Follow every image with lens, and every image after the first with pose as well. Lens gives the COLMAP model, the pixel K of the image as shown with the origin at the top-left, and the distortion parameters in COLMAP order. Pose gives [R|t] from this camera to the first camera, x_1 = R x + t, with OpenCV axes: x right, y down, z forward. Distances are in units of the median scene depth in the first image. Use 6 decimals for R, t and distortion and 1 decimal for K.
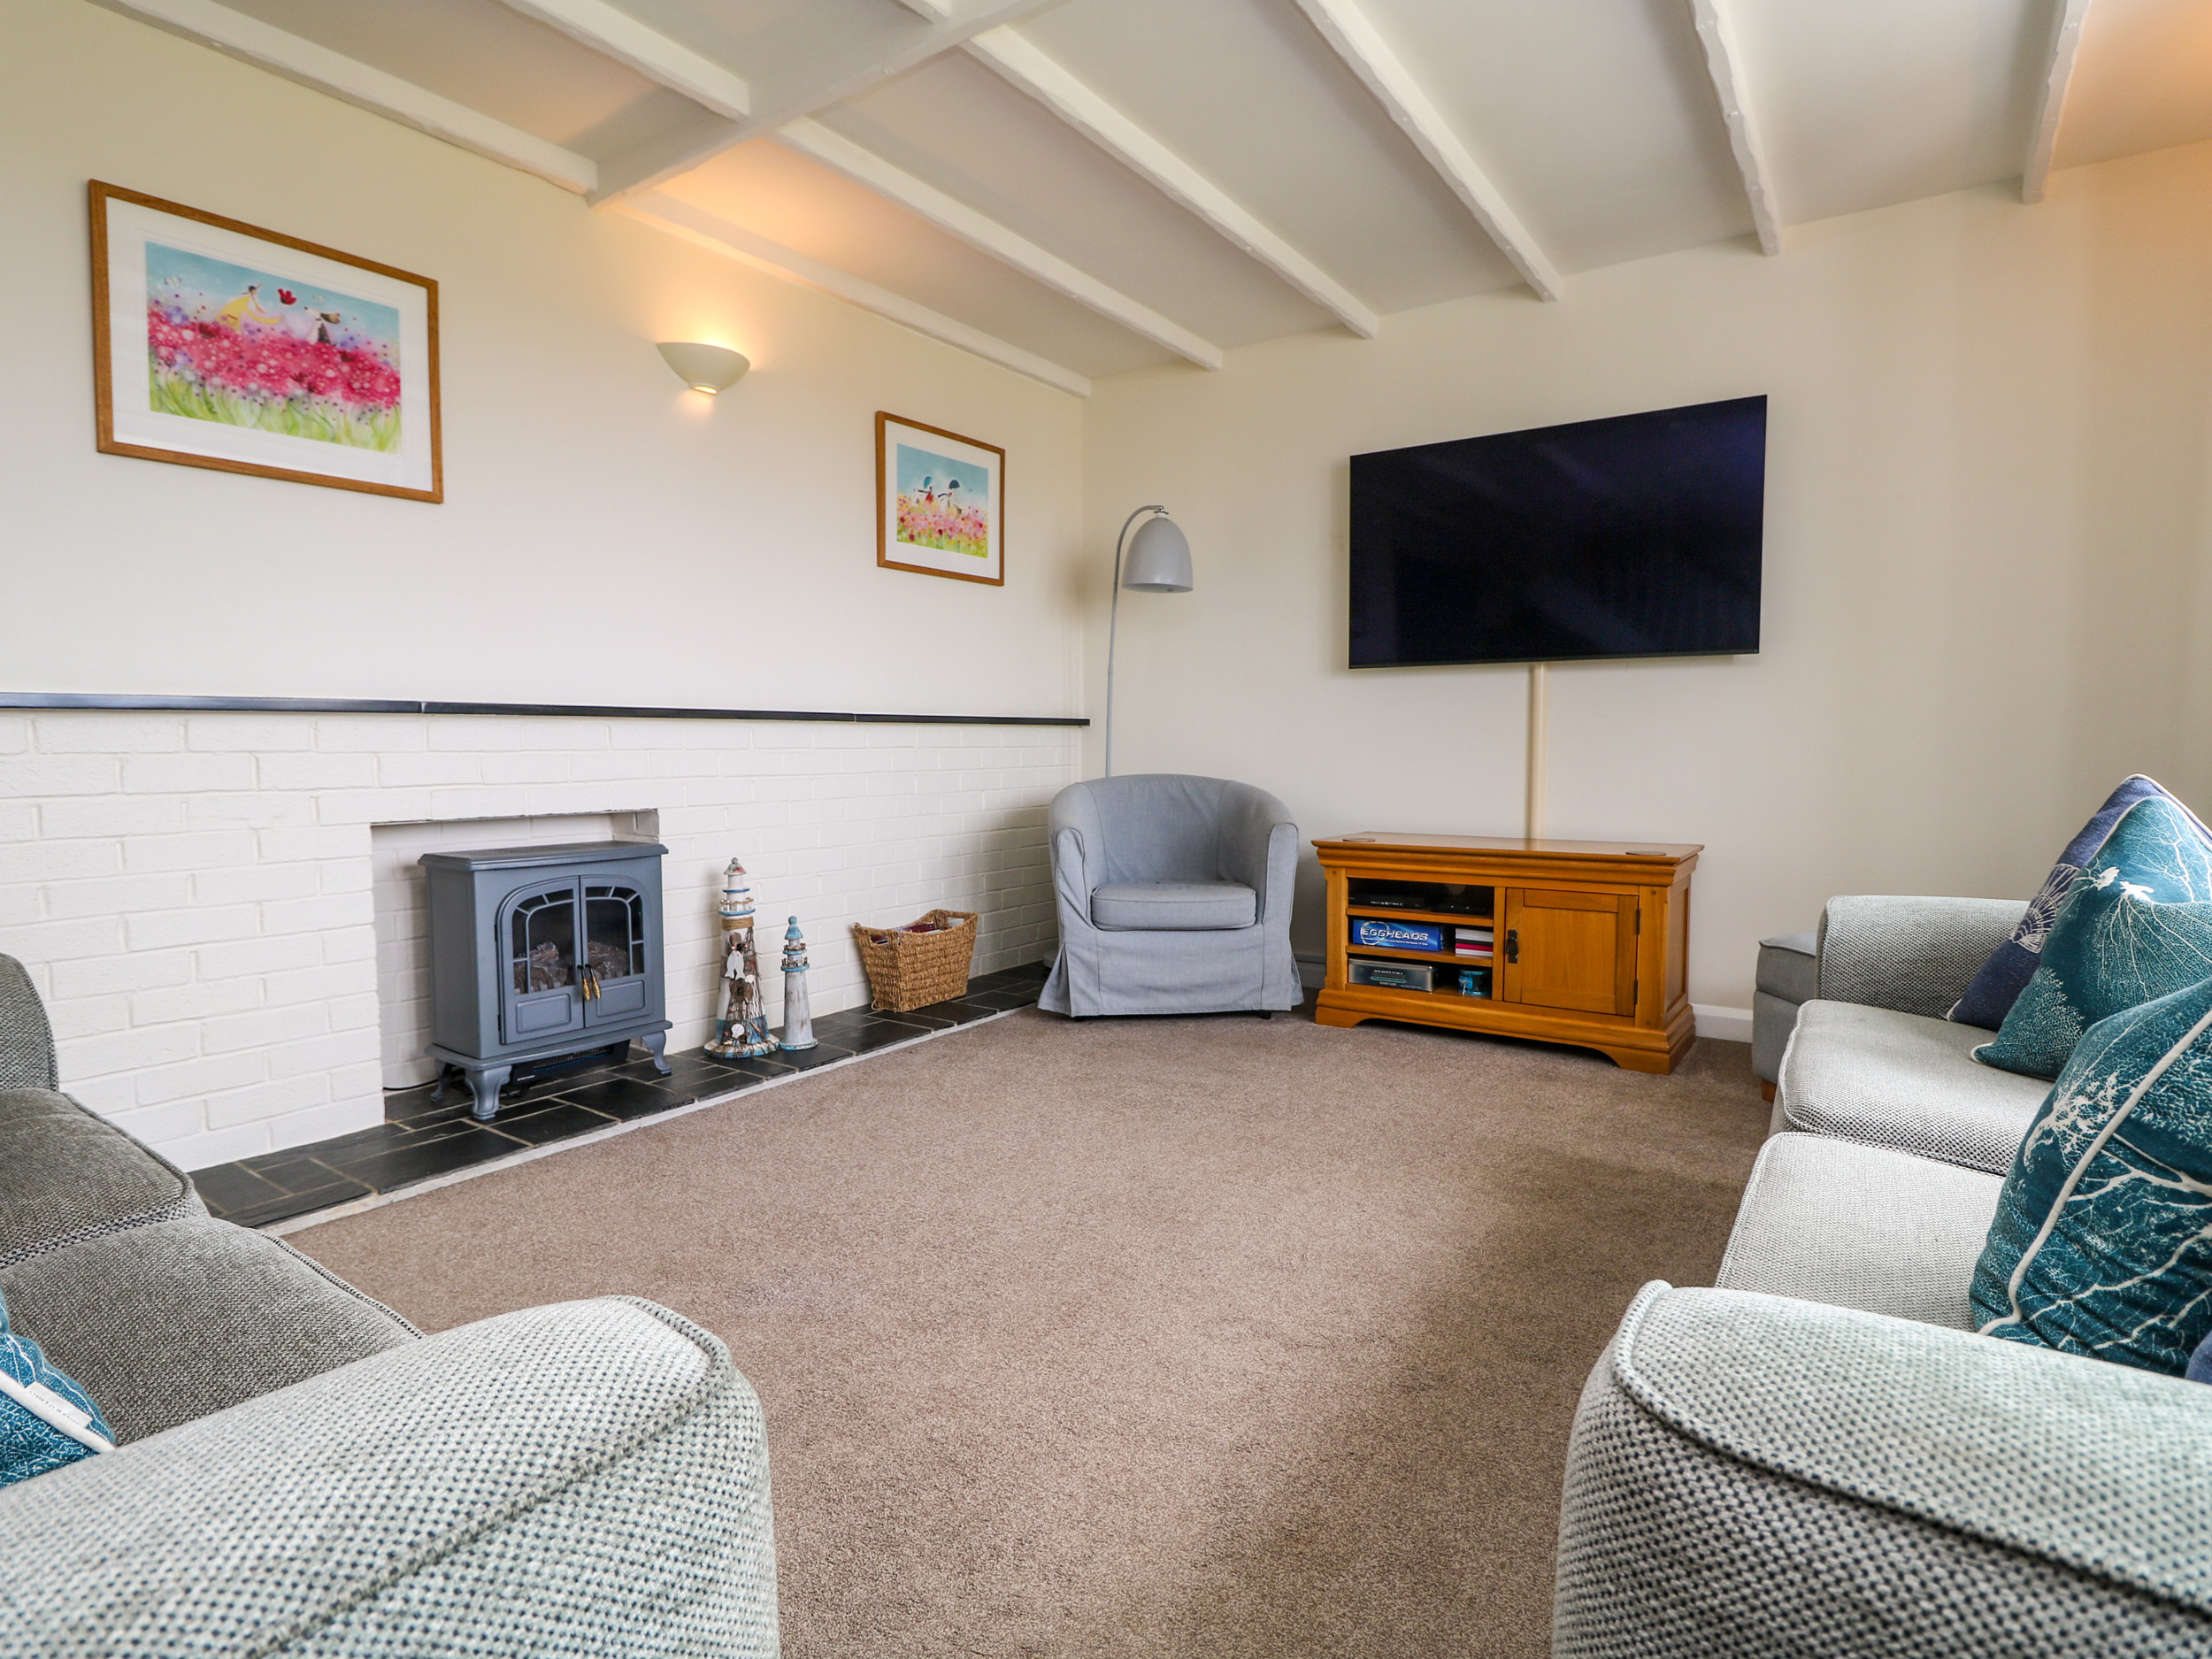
lens RADIAL K [[1148.3, 0, 1110.5], [0, 1148.3, 816.0], [0, 0, 1]] dist [0.003353, -0.017050]
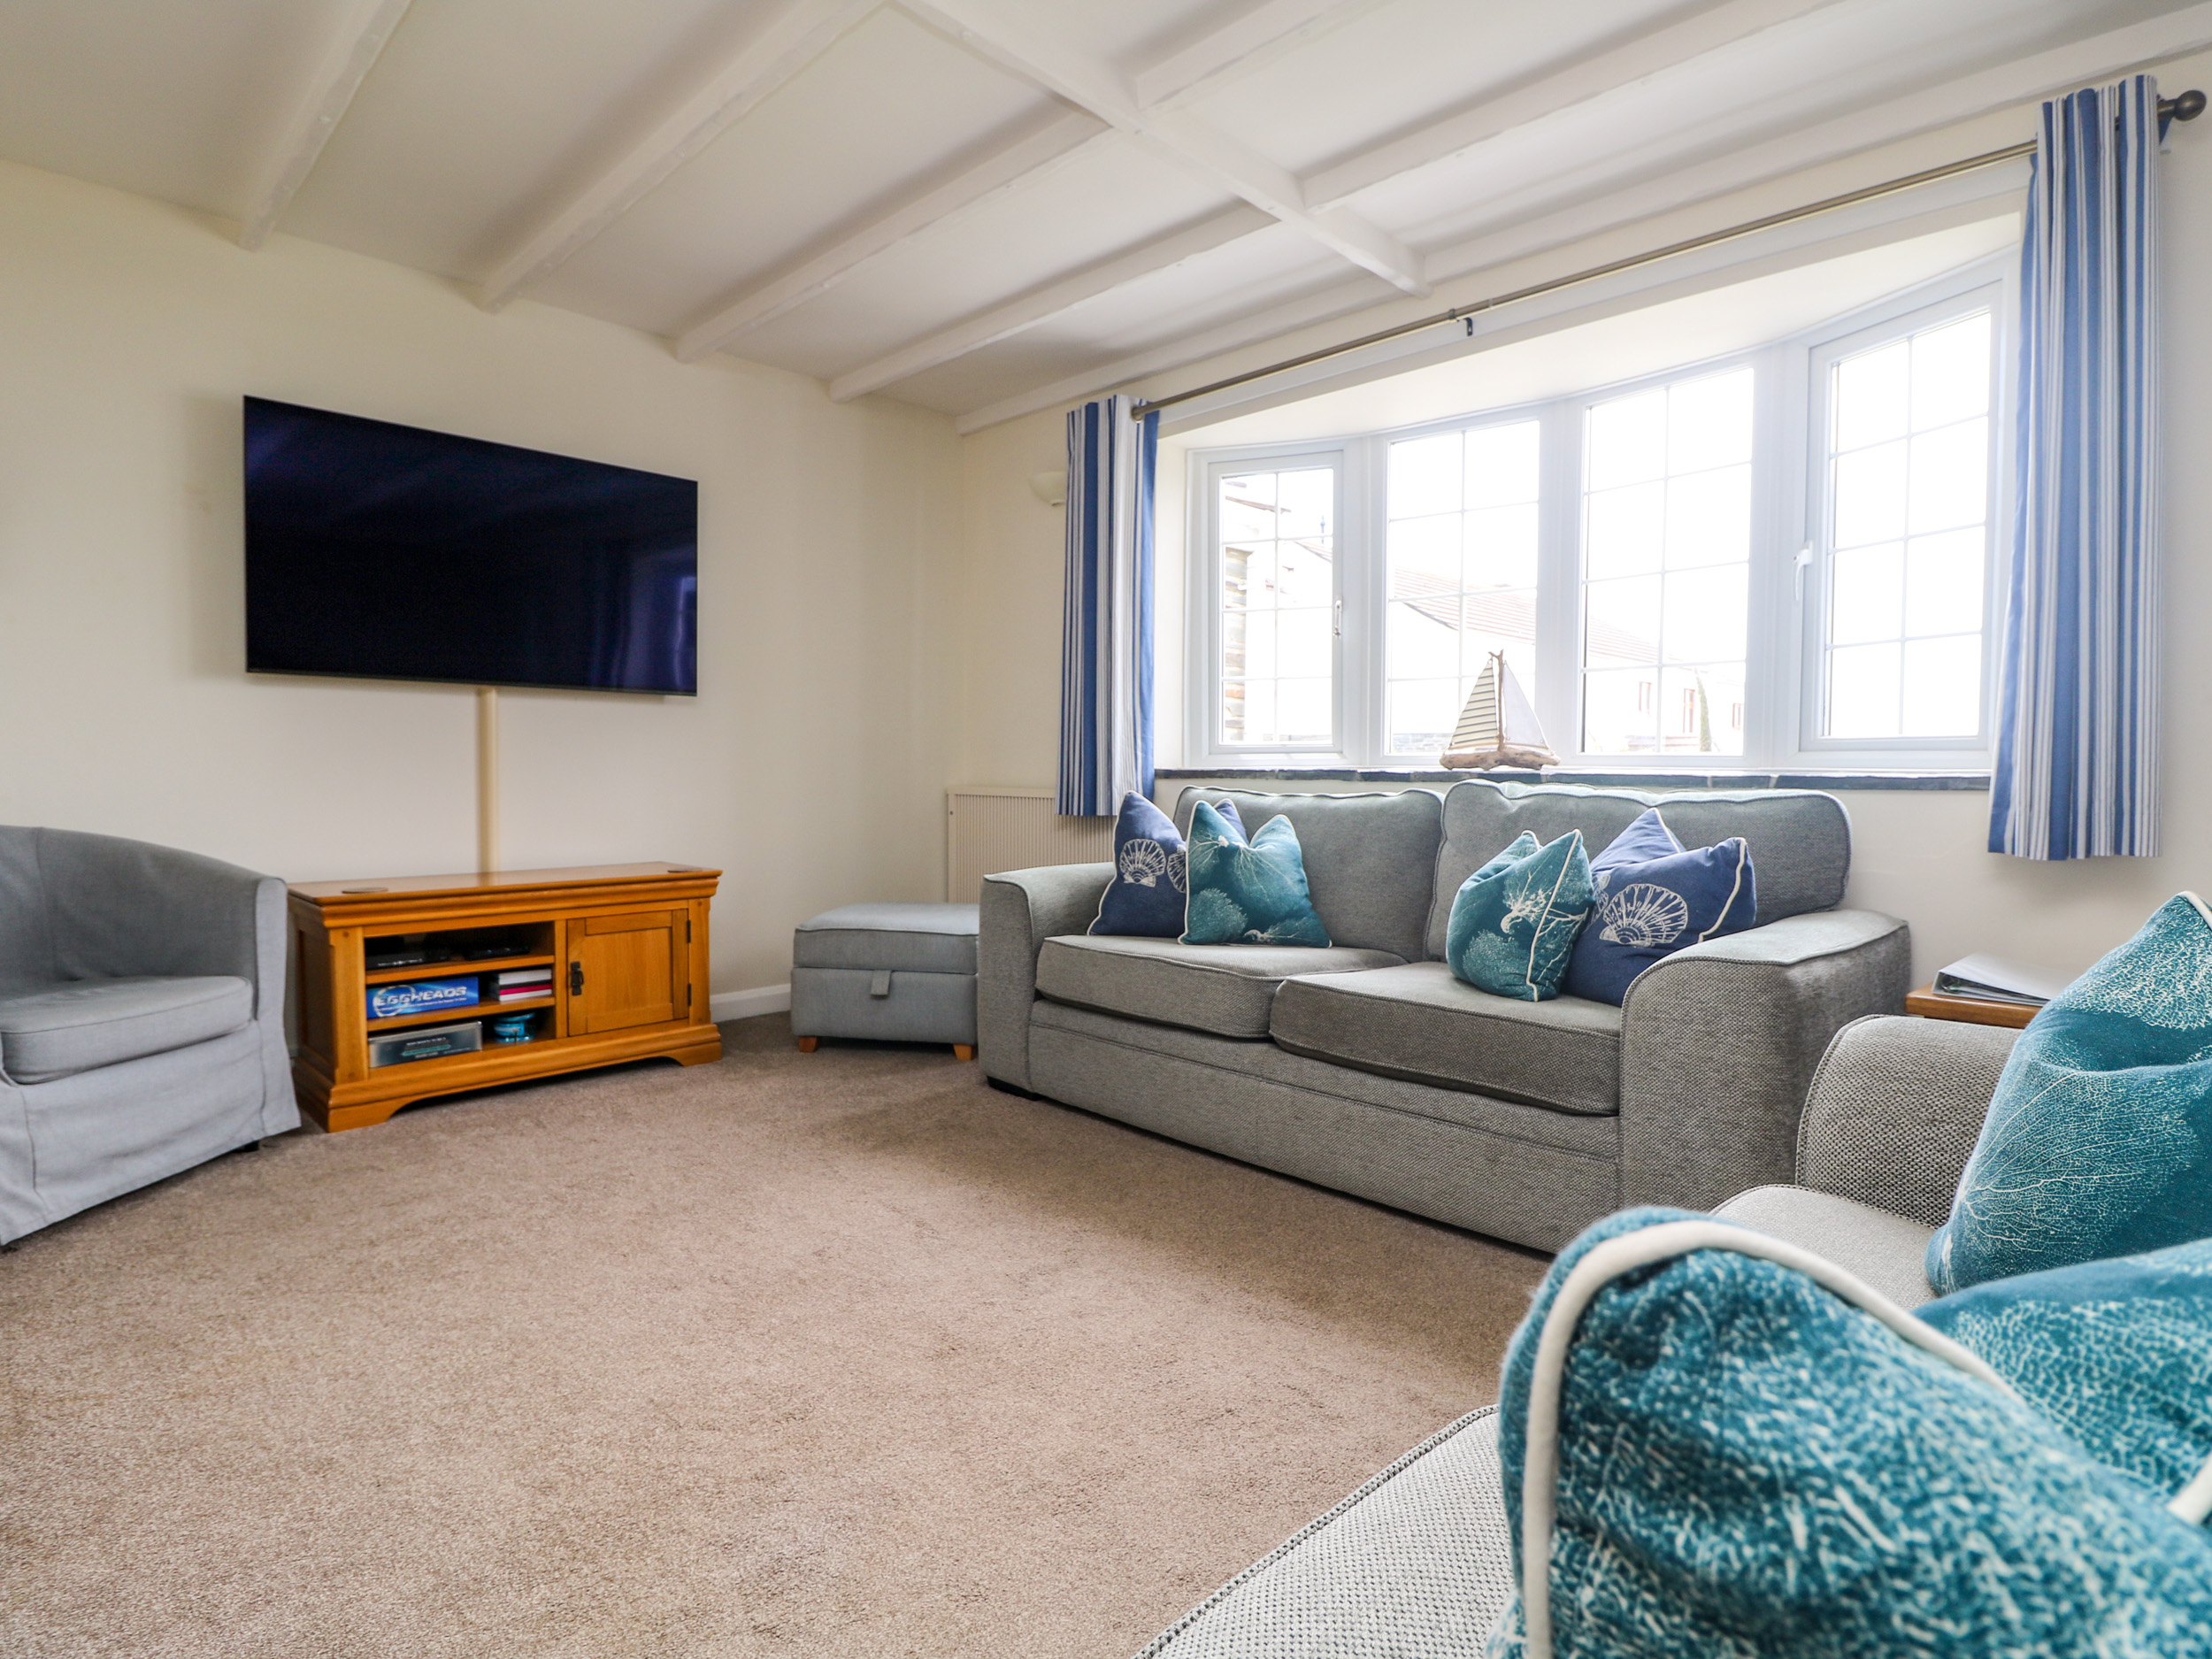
lens RADIAL K [[1148.3, 0, 1110.5], [0, 1148.3, 816.0], [0, 0, 1]] dist [0.003353, -0.017050]
pose [[0.173212, -0.038136, 0.984146, -0.545401], [0.057005, 0.997963, 0.028639, -0.027908], [-0.983234, 0.051141, 0.175033, 0.380603]]
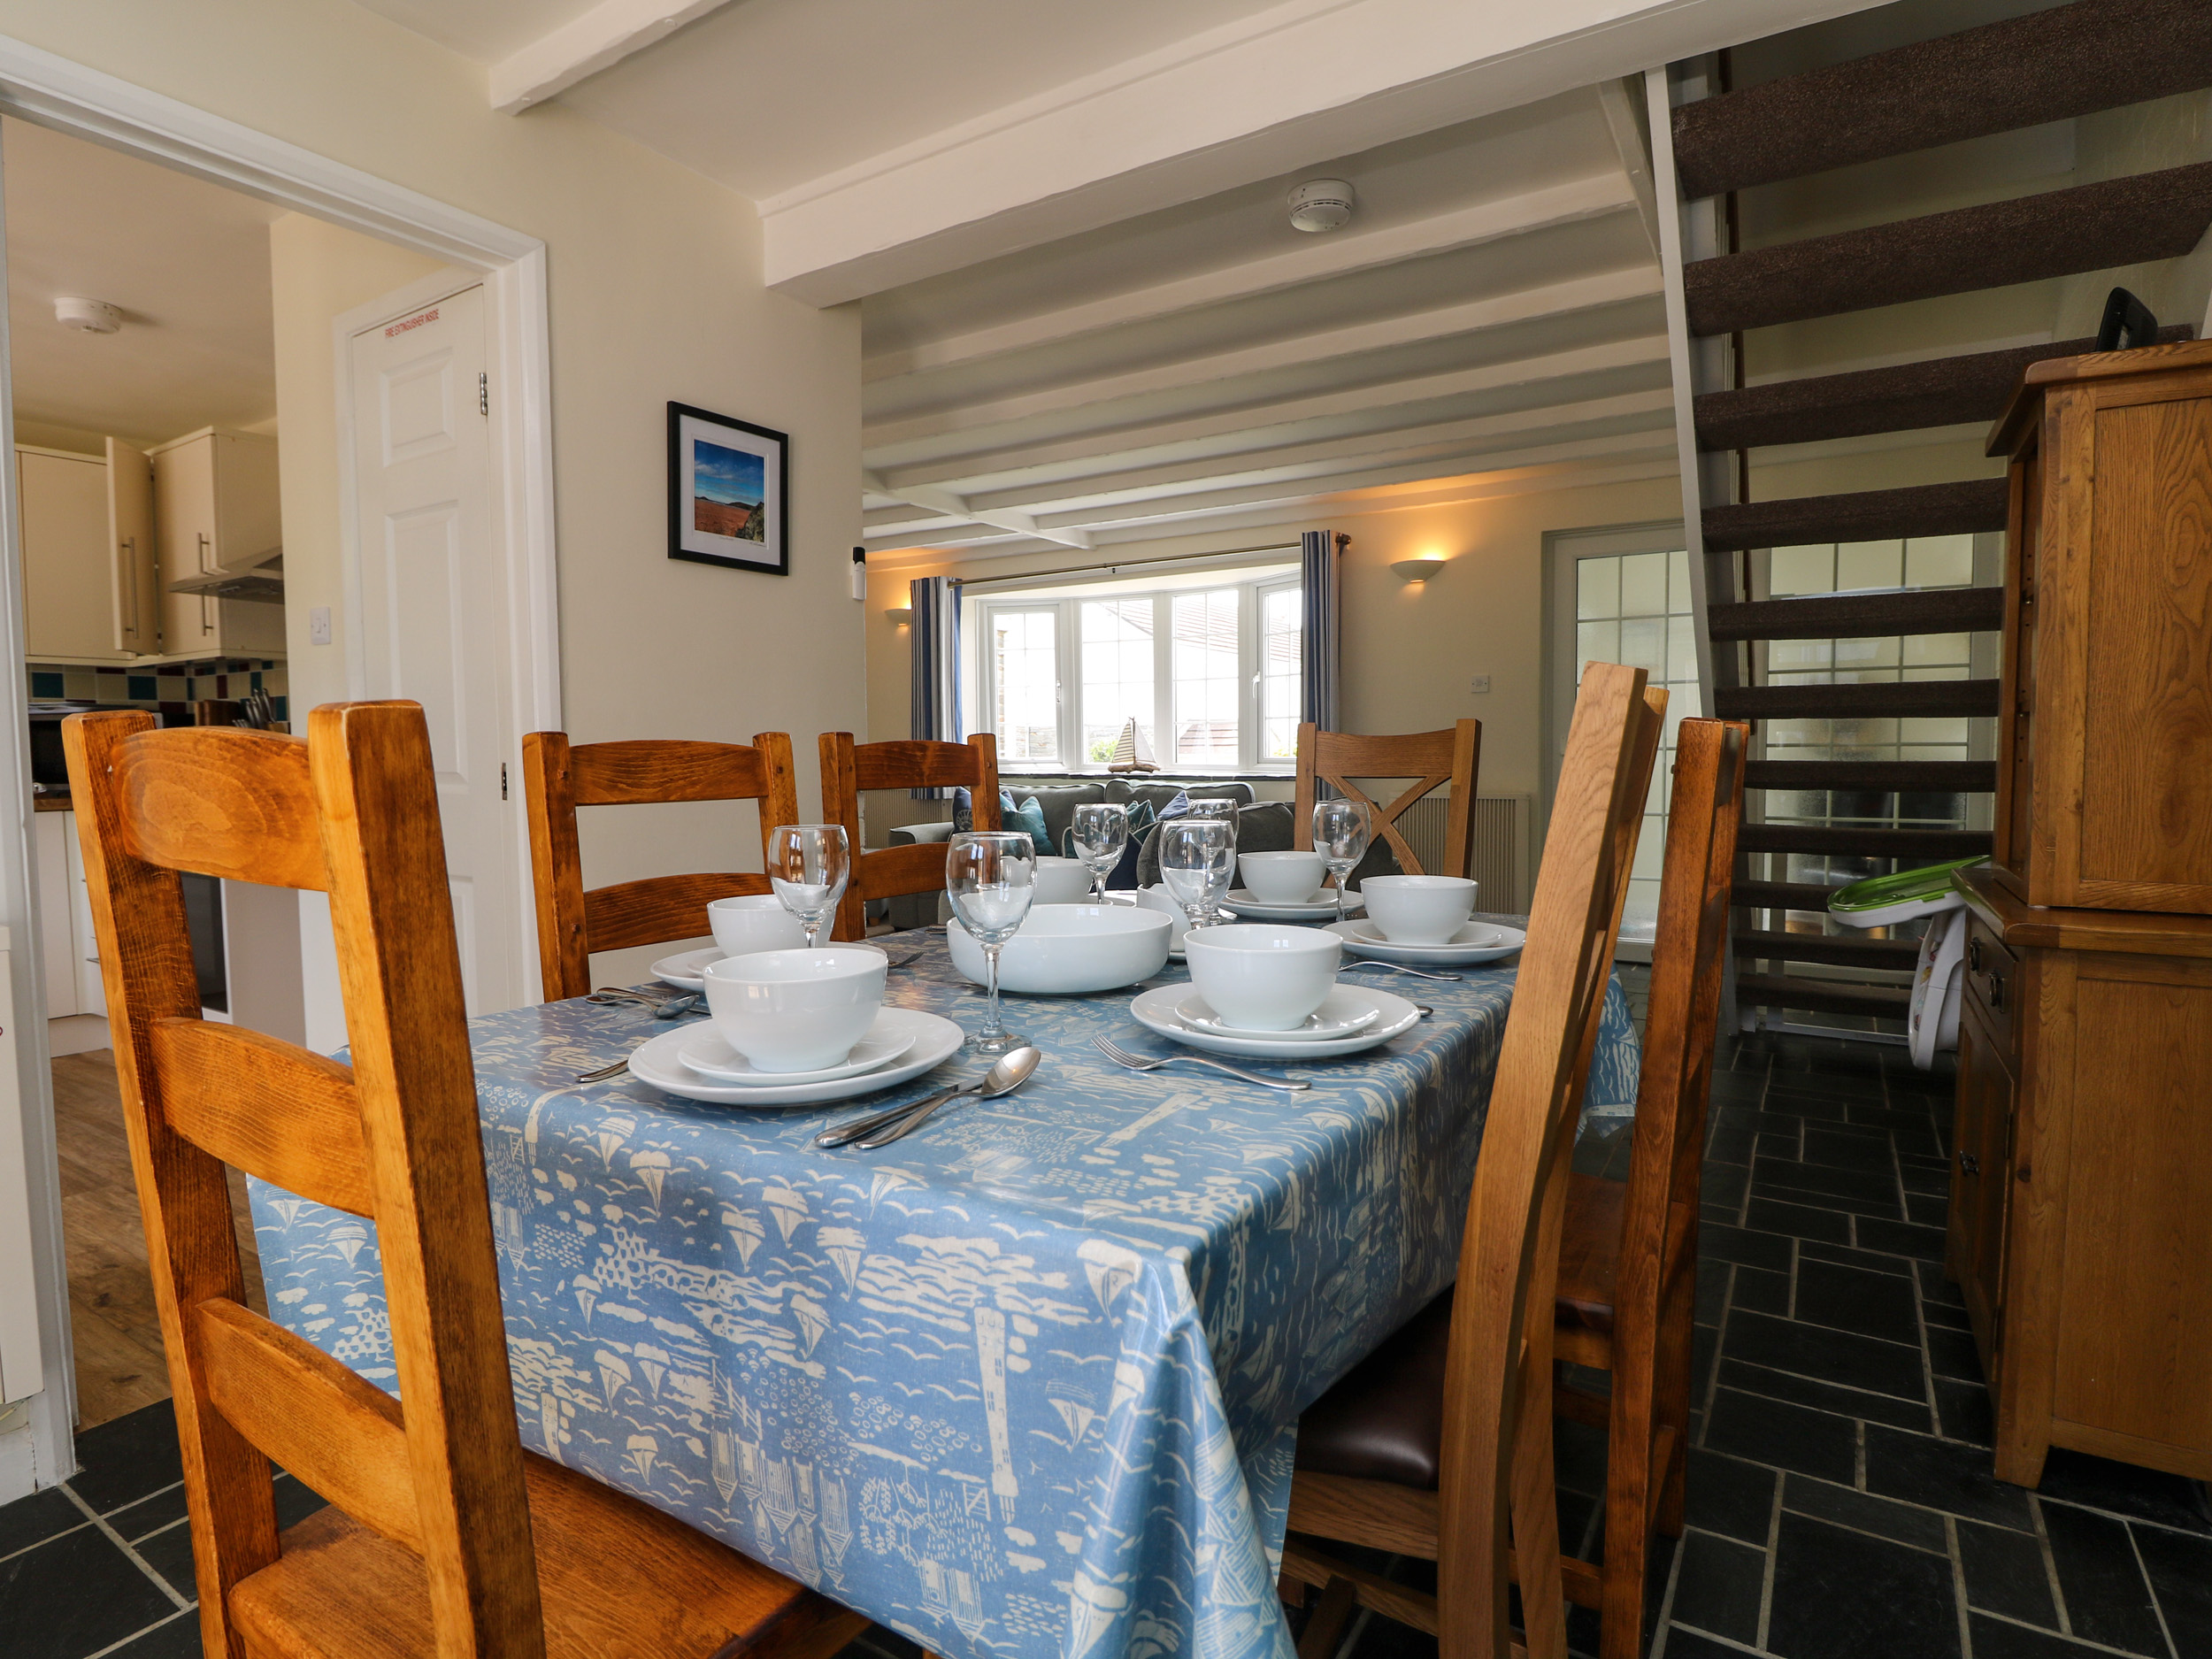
lens RADIAL K [[1148.3, 0, 1110.5], [0, 1148.3, 816.0], [0, 0, 1]] dist [0.003353, -0.017050]
pose [[-0.052443, -0.060648, 0.996781, -1.661403], [0.070716, 0.995423, 0.064286, -0.082261], [-0.996117, 0.073860, -0.047914, 0.370553]]
